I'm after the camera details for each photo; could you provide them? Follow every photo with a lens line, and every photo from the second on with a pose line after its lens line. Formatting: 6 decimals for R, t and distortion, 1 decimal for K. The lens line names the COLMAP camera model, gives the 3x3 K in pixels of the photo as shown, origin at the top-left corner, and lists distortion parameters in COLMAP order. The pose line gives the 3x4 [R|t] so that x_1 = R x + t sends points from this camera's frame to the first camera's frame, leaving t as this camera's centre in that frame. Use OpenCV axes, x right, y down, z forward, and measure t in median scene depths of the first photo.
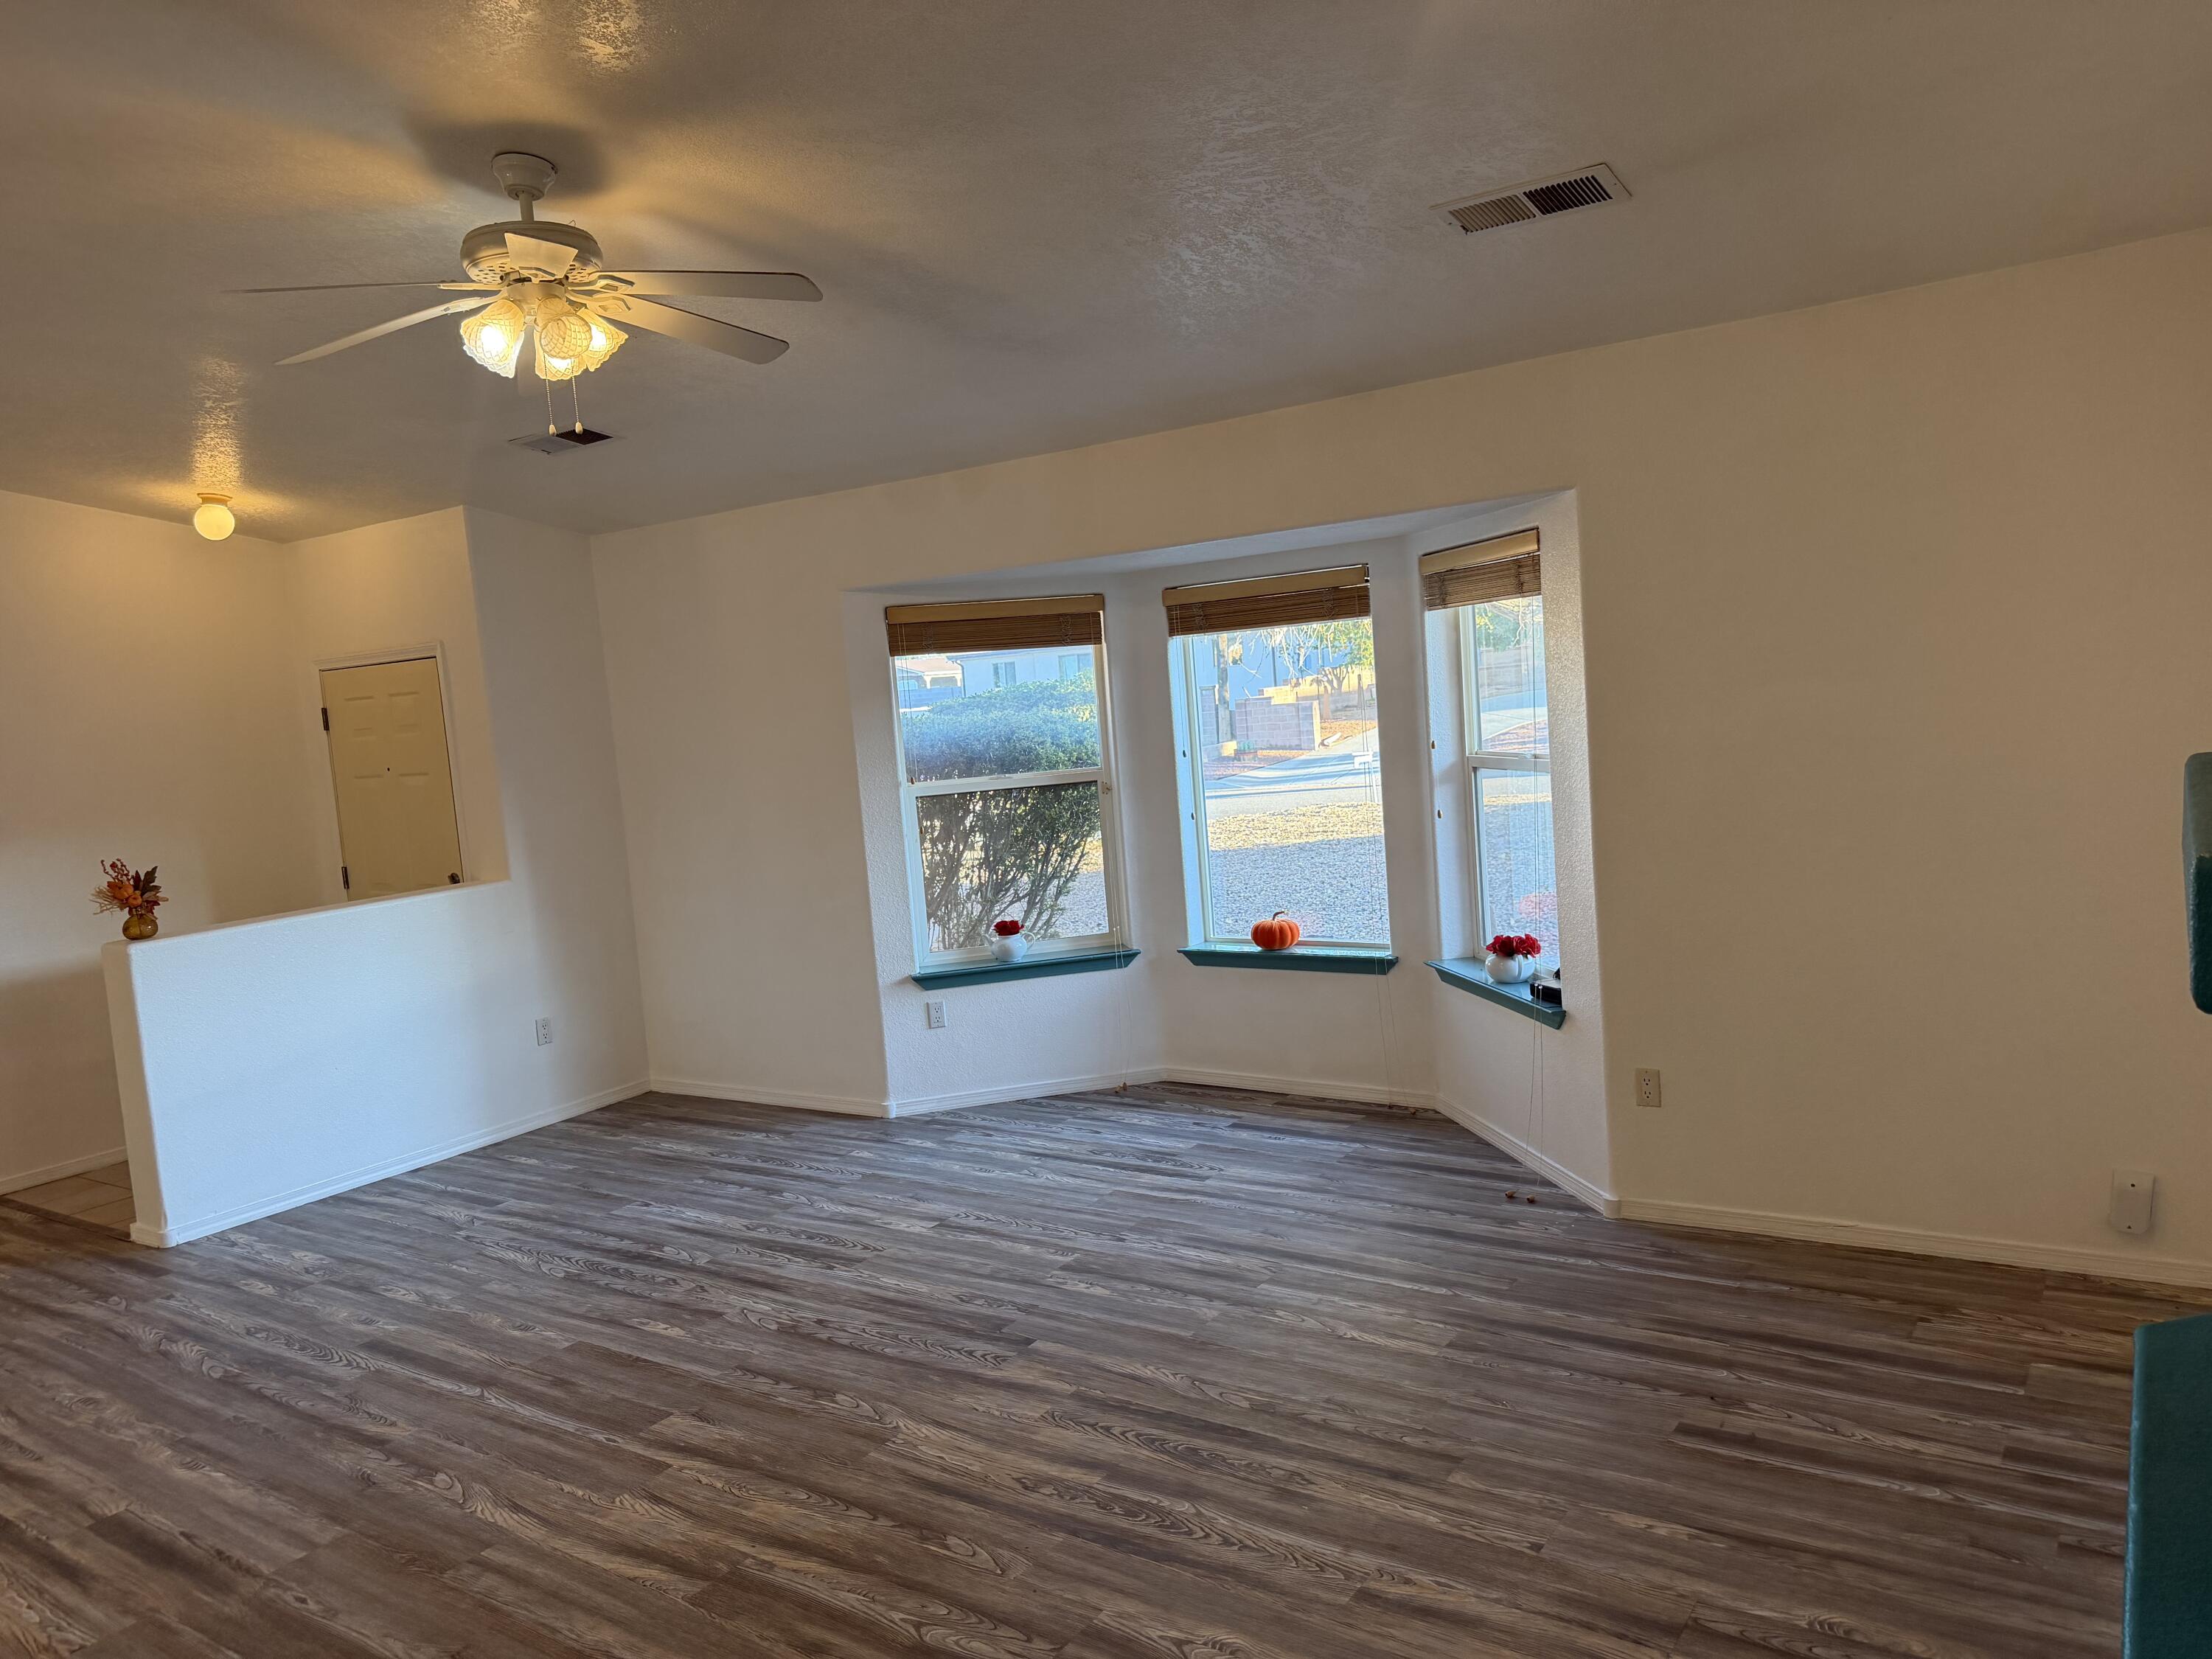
lens RADIAL K [[1543.5, 0, 1106.1], [0, 1543.5, 822.5], [0, 0, 1]] dist [0.051902, -0.072187]
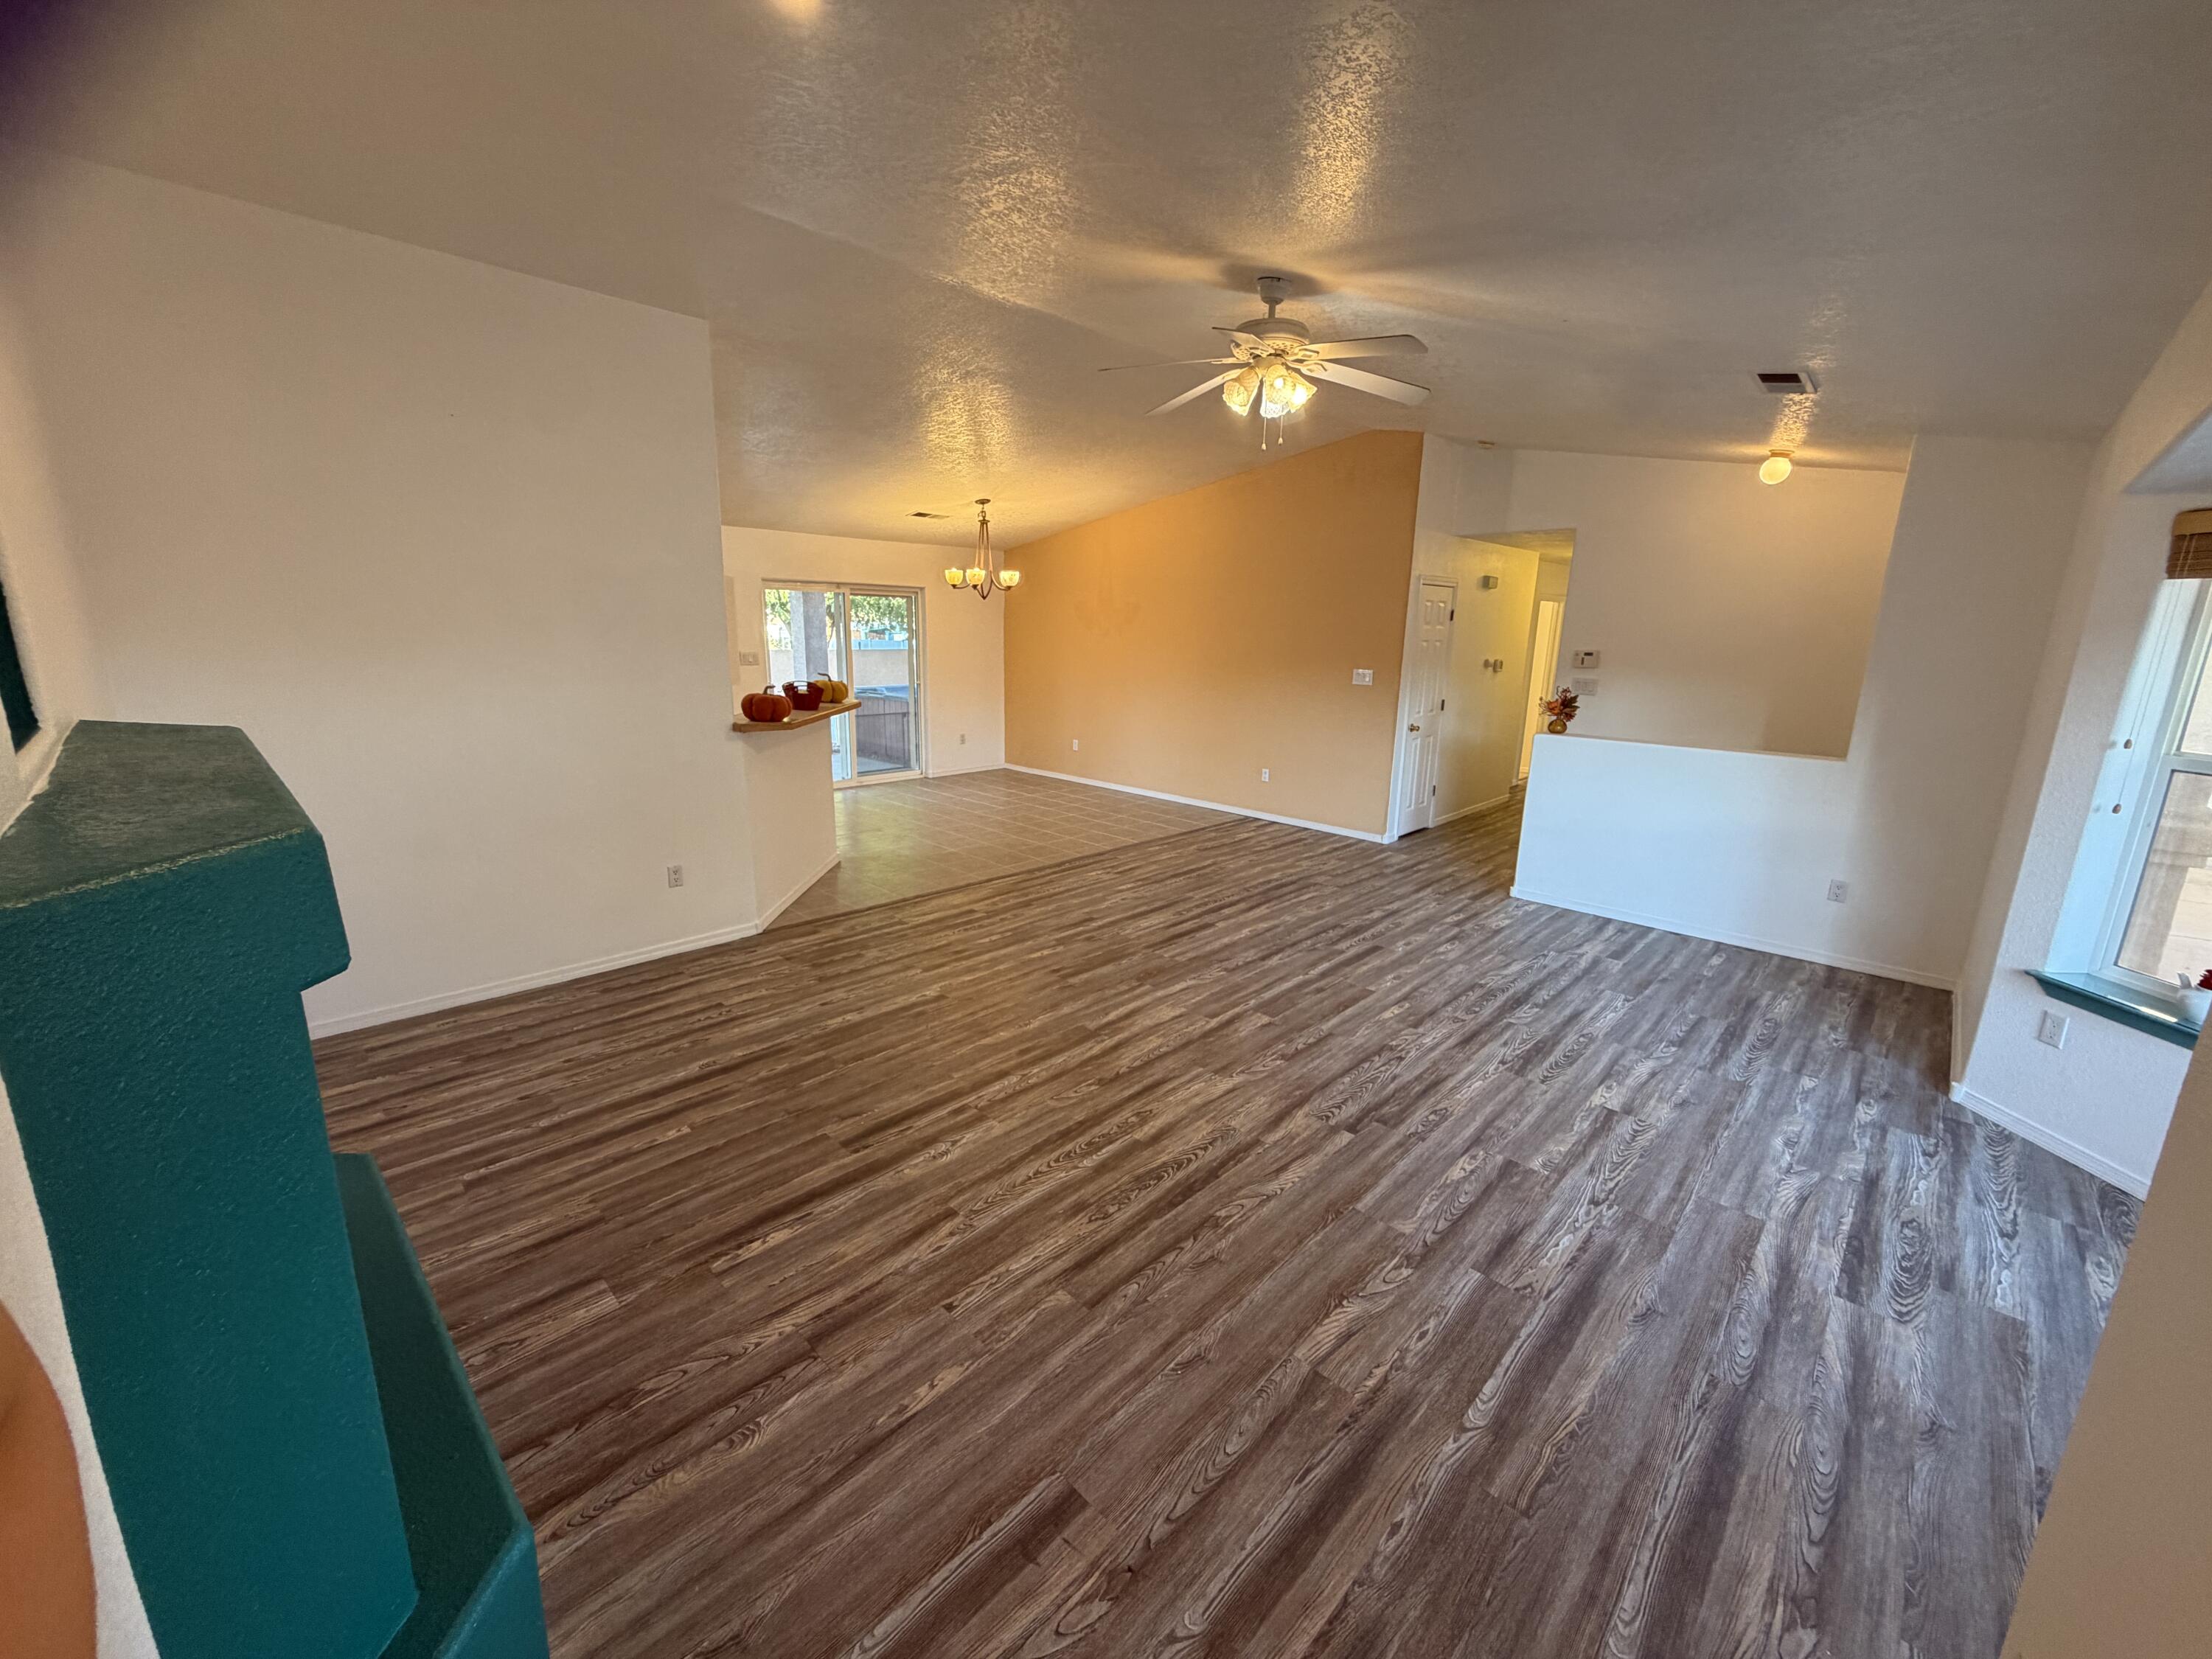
lens RADIAL K [[885.0, 0, 1094.5], [0, 885.0, 829.8], [0, 0, 1]] dist [0.002088, 0.000402]
pose [[-0.173640, 0.296187, -0.939214, 0.573228], [-0.096895, 0.943936, 0.315590, -0.111839], [0.980031, 0.145804, -0.135206, 0.794946]]
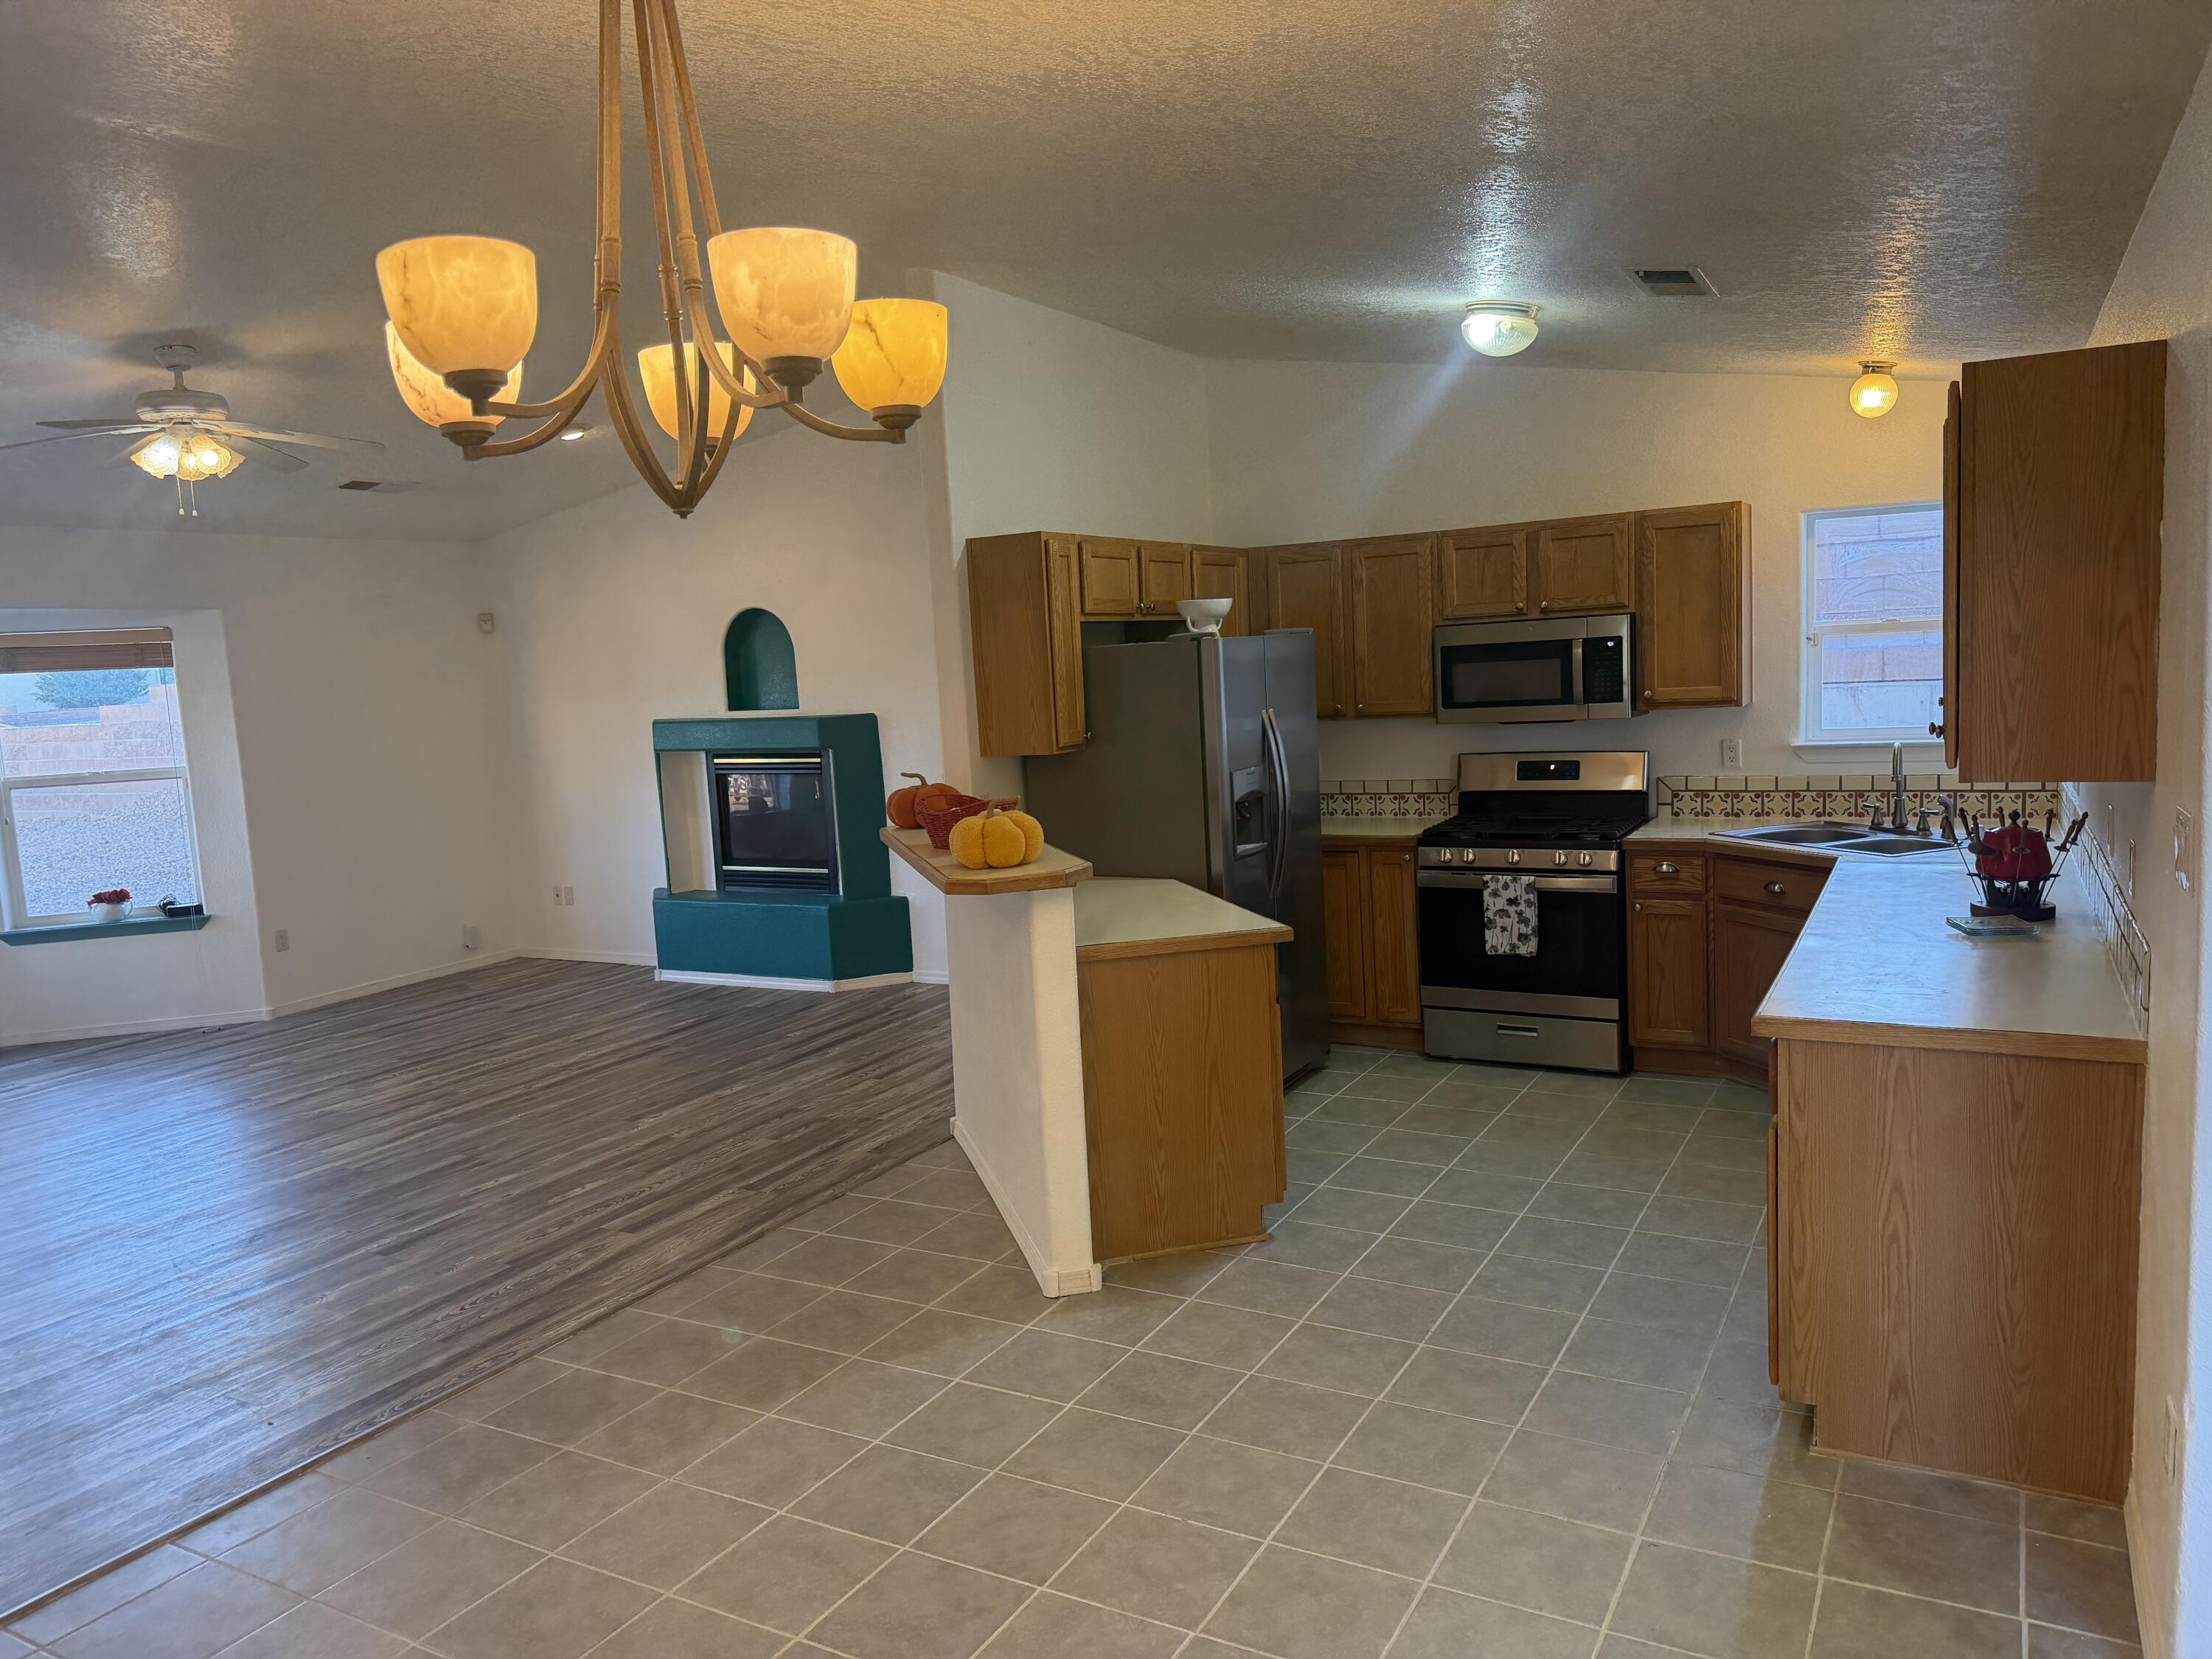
lens RADIAL K [[1543.5, 0, 1106.8], [0, 1543.5, 836.7], [0, 0, 1]] dist [0.051902, -0.072187]
pose [[-0.093308, -0.033895, 0.995060, -1.622880], [0.148447, 0.987776, 0.047567, 0.112741], [-0.984509, 0.152152, -0.087136, 0.205242]]
